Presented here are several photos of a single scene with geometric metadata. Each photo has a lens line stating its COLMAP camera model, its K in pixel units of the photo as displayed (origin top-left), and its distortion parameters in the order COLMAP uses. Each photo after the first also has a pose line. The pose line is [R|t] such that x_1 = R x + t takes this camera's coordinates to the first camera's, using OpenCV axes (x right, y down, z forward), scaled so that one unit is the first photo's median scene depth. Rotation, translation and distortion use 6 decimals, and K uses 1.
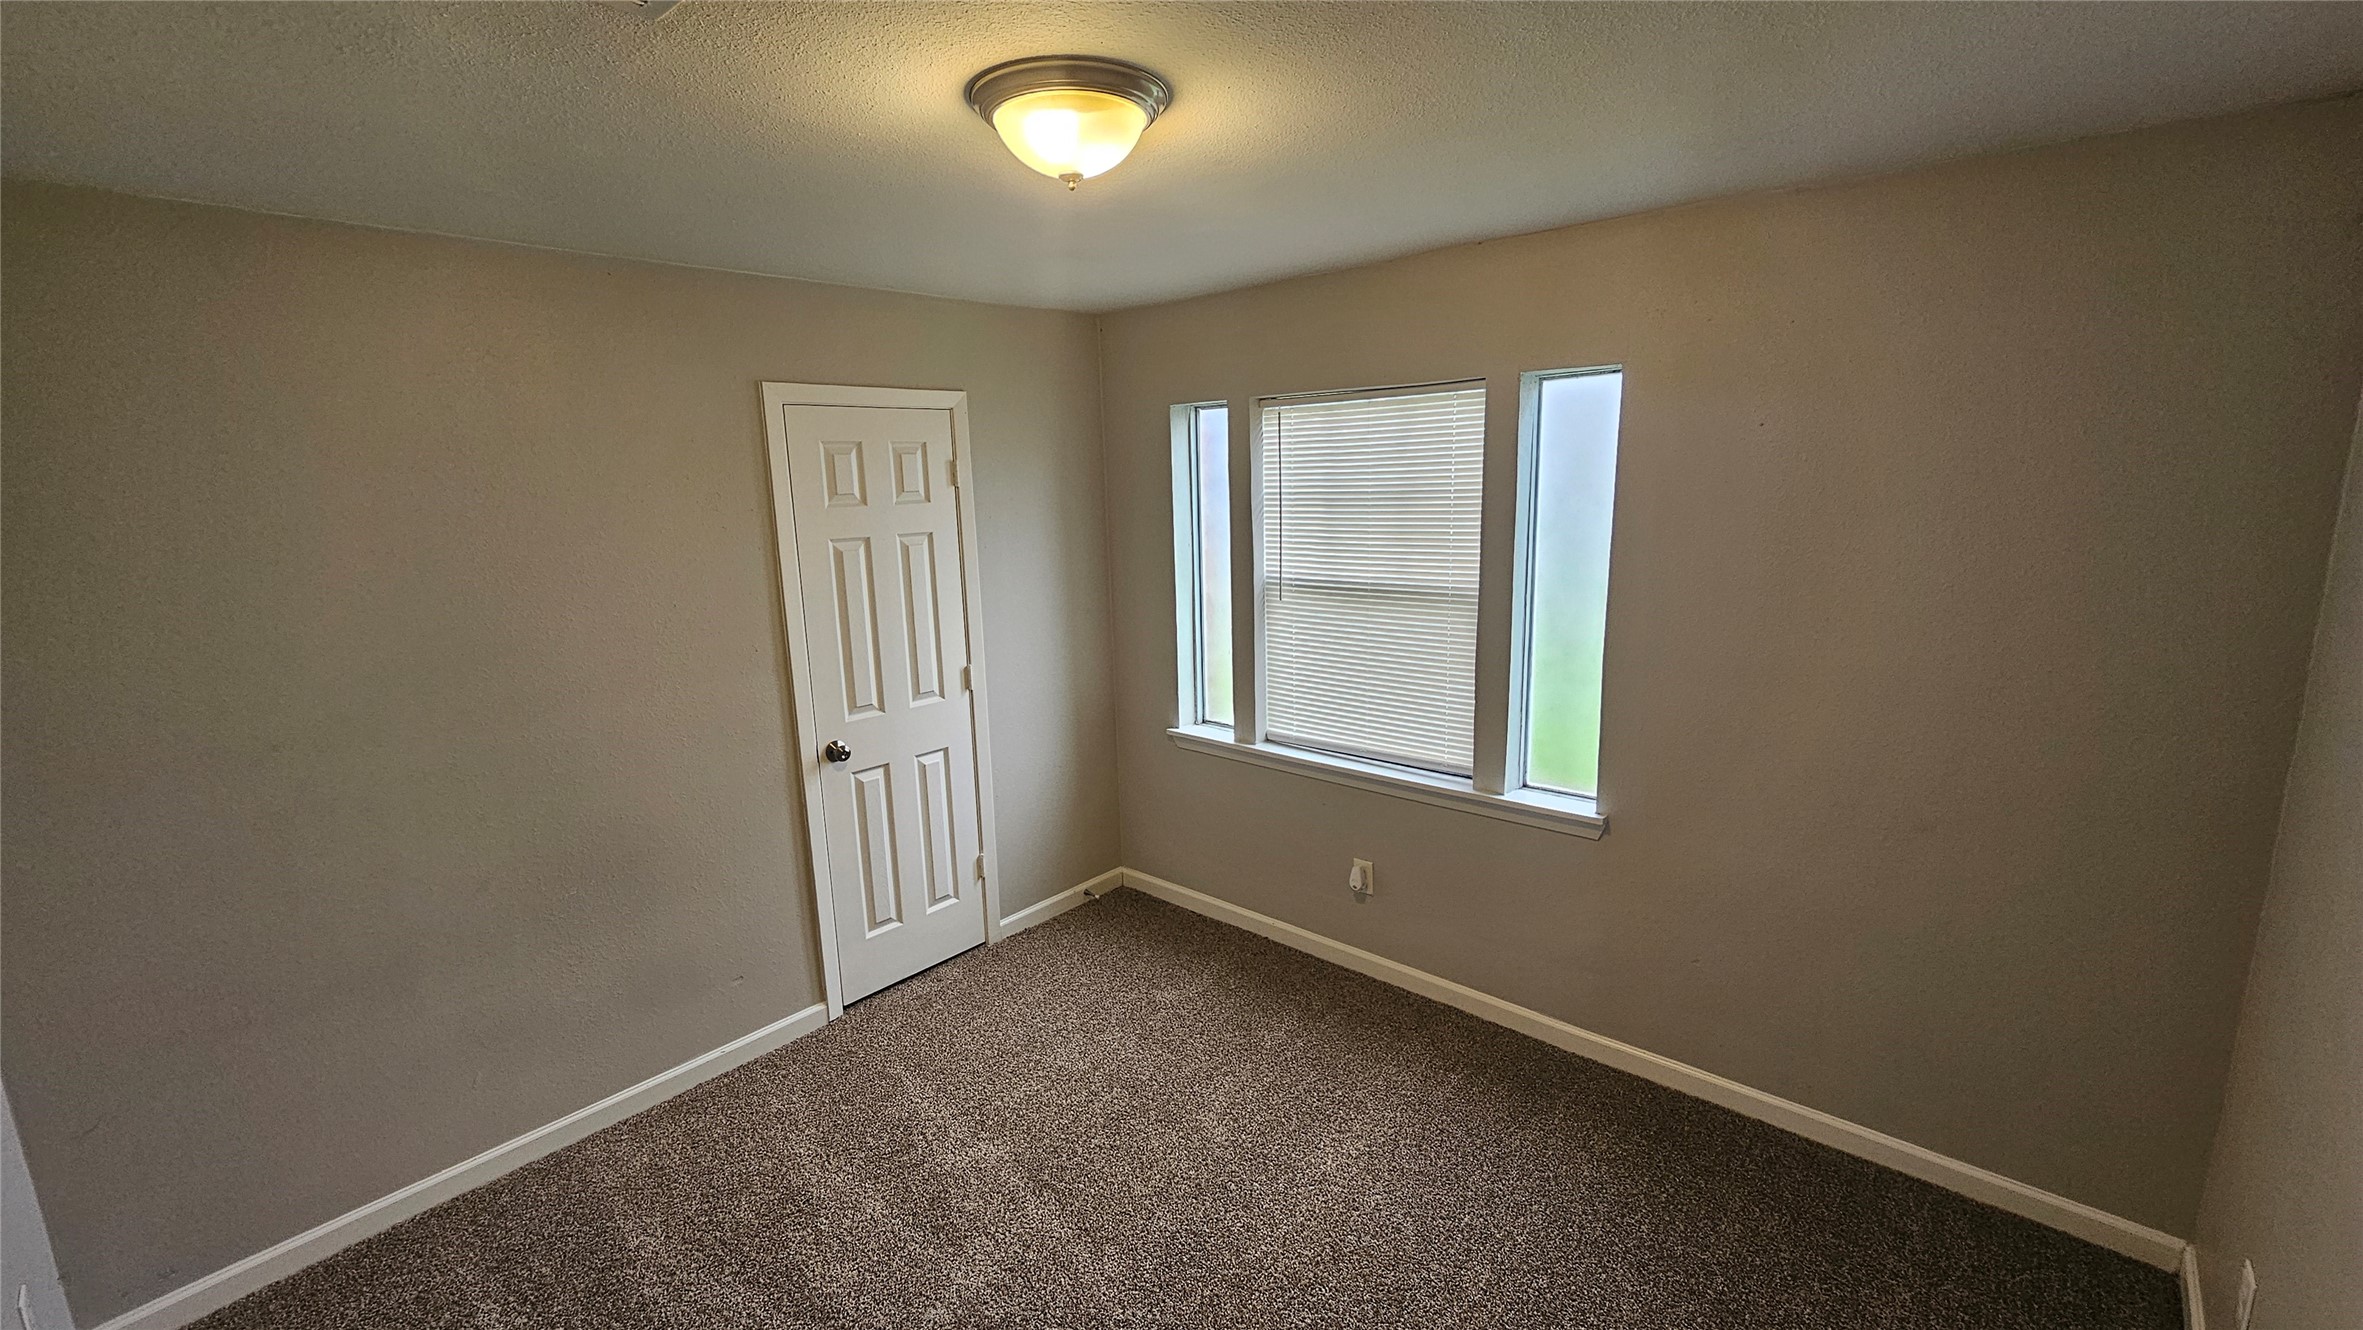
lens RADIAL K [[970.5, 0, 1172.6], [0, 970.5, 656.3], [0, 0, 1]] dist [0.000366, -0.001378]
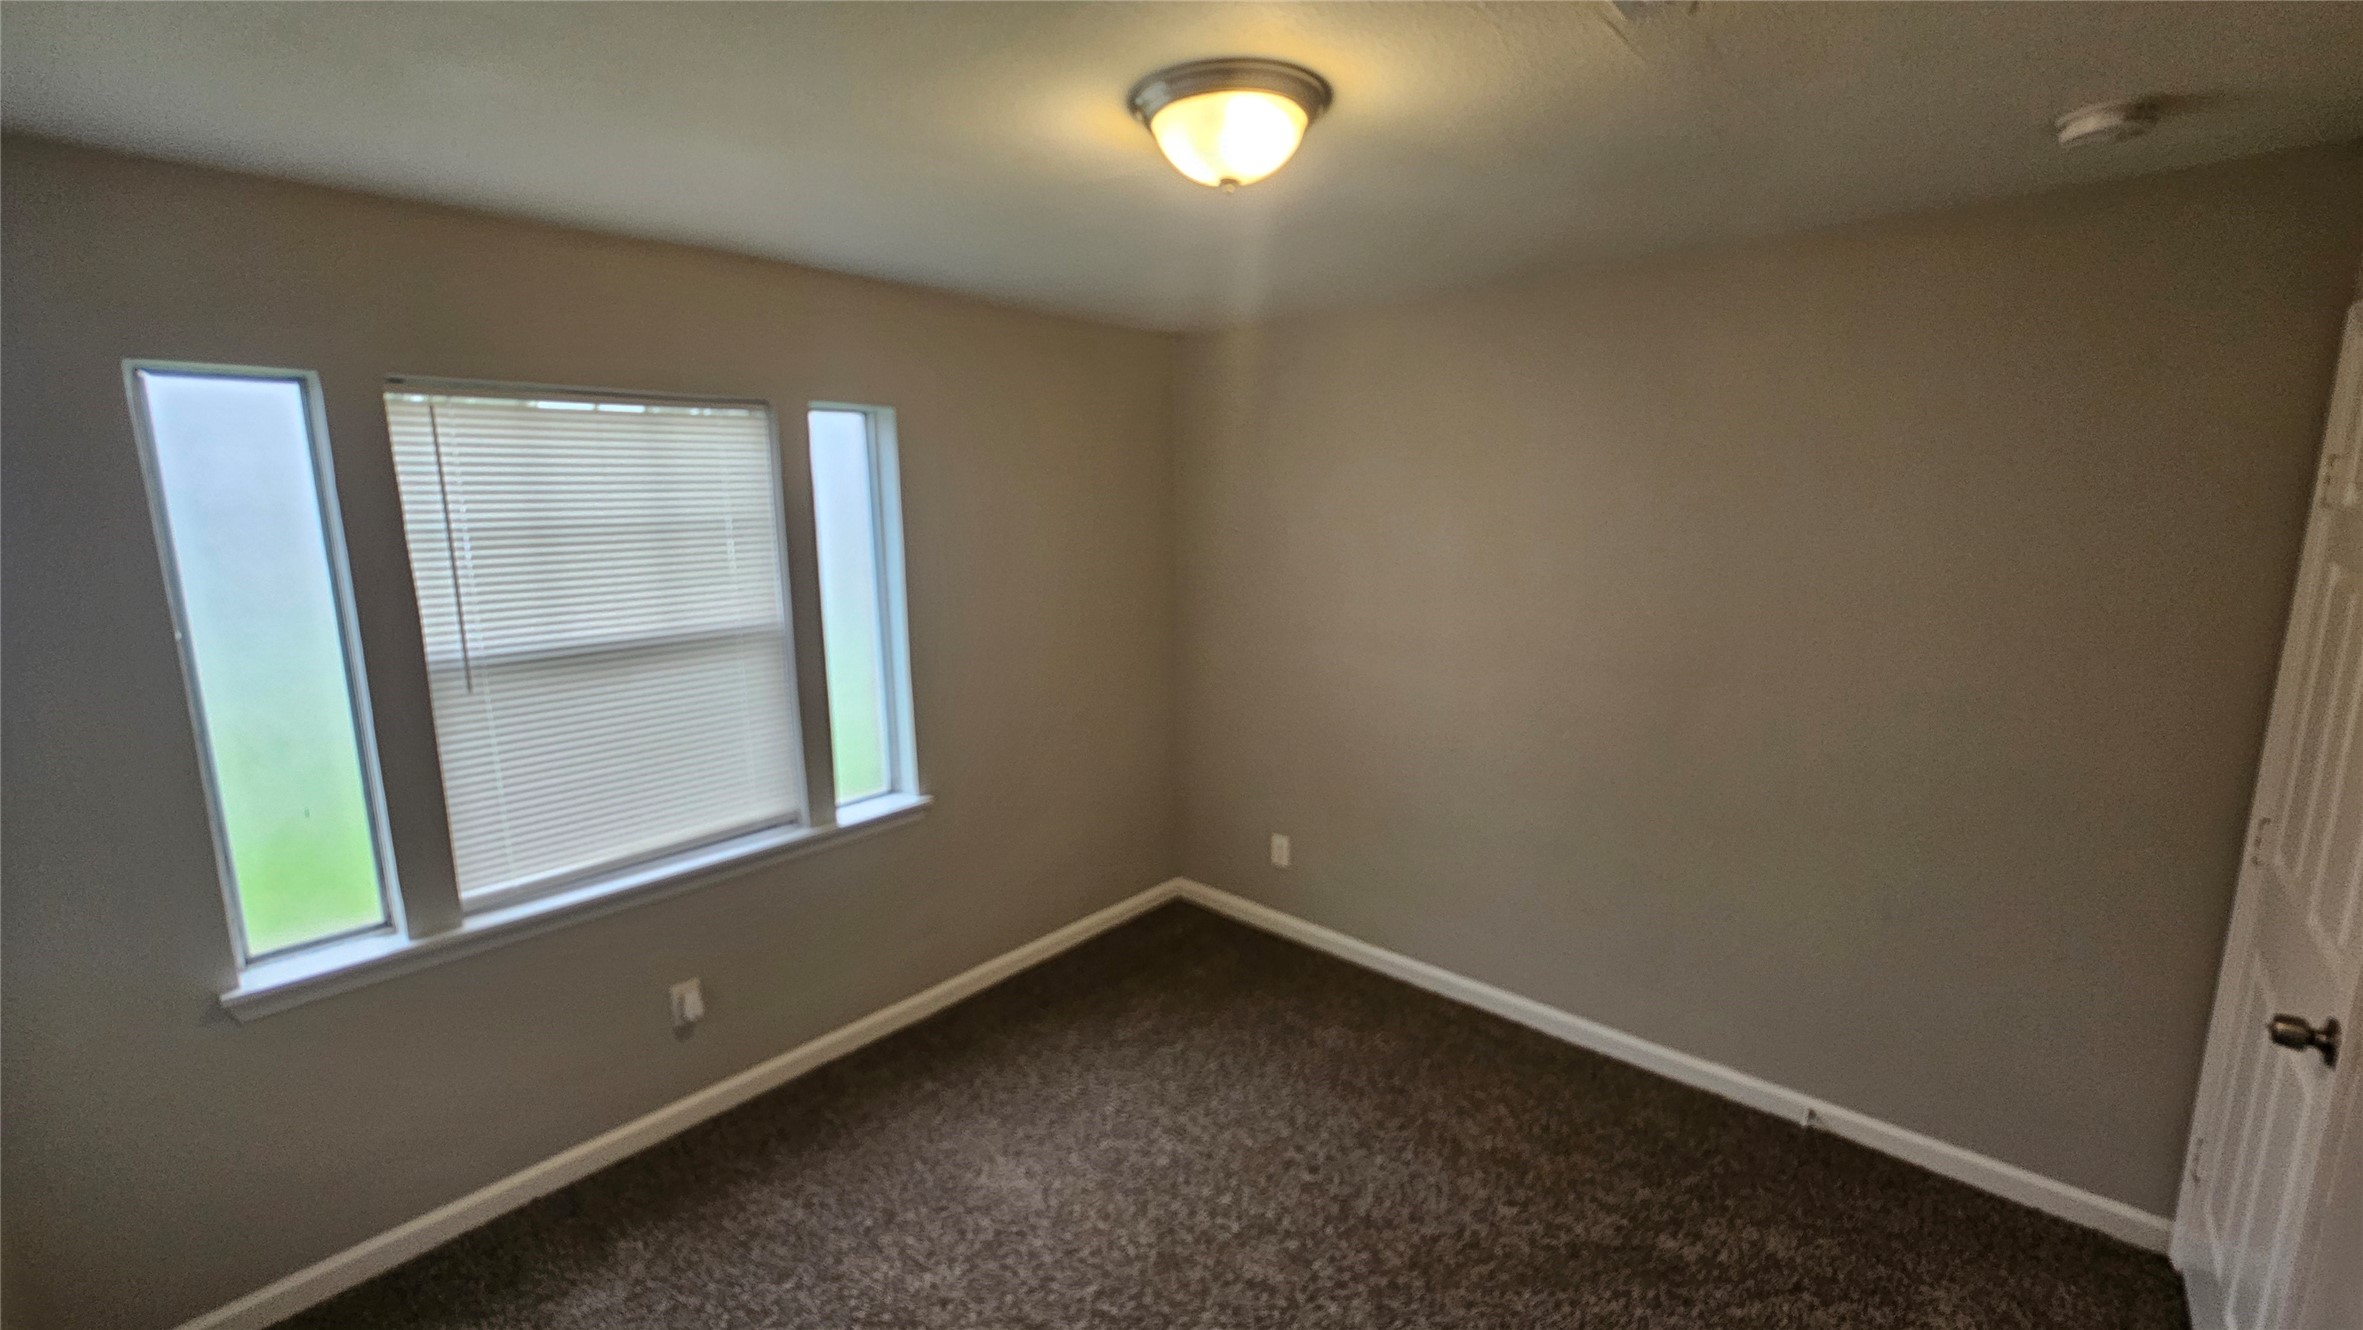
lens RADIAL K [[970.5, 0, 1186.2], [0, 970.5, 663.2], [0, 0, 1]] dist [0.000366, -0.001378]
pose [[0.005350, -0.153561, 0.988125, -0.552631], [0.194822, 0.969364, 0.149591, -0.084376], [-0.980824, 0.191708, 0.035103, 0.522886]]
